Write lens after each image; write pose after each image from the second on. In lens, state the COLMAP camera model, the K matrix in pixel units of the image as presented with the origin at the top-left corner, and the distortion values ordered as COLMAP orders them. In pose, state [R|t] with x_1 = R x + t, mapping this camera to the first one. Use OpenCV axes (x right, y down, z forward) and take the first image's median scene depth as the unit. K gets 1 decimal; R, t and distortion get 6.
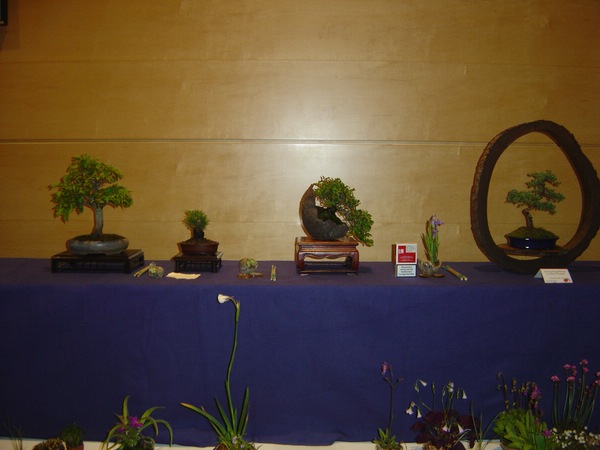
lens RADIAL K [[673.3, 0, 300.0], [0, 673.3, 225.0], [0, 0, 1]] dist [-0.147533, 0.014538]
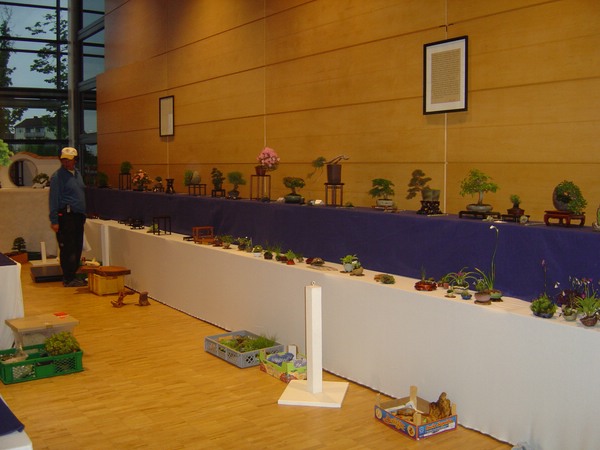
lens RADIAL K [[673.3, 0, 300.0], [0, 673.3, 225.0], [0, 0, 1]] dist [-0.147533, 0.014538]
pose [[0.543250, 0.065240, -0.837032, 1.306994], [-0.079000, 0.996525, 0.026399, 0.076775], [0.835846, 0.051784, 0.546516, -0.797687]]
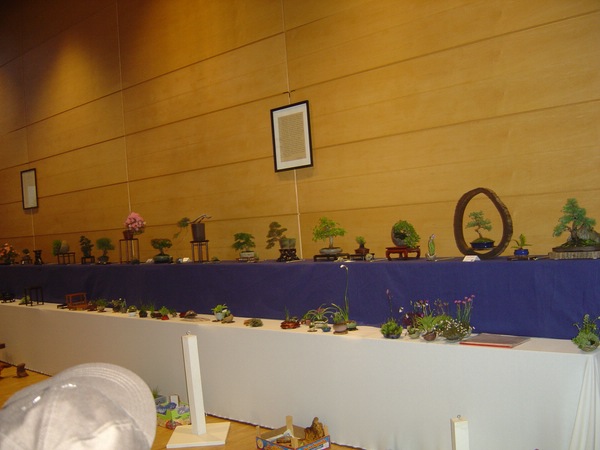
lens RADIAL K [[673.3, 0, 300.0], [0, 673.3, 225.0], [0, 0, 1]] dist [-0.147533, 0.014538]
pose [[0.700246, -0.055134, -0.711769, 1.509882], [0.012959, 0.997831, -0.064543, 0.097051], [0.713784, 0.035972, 0.699442, -0.957201]]
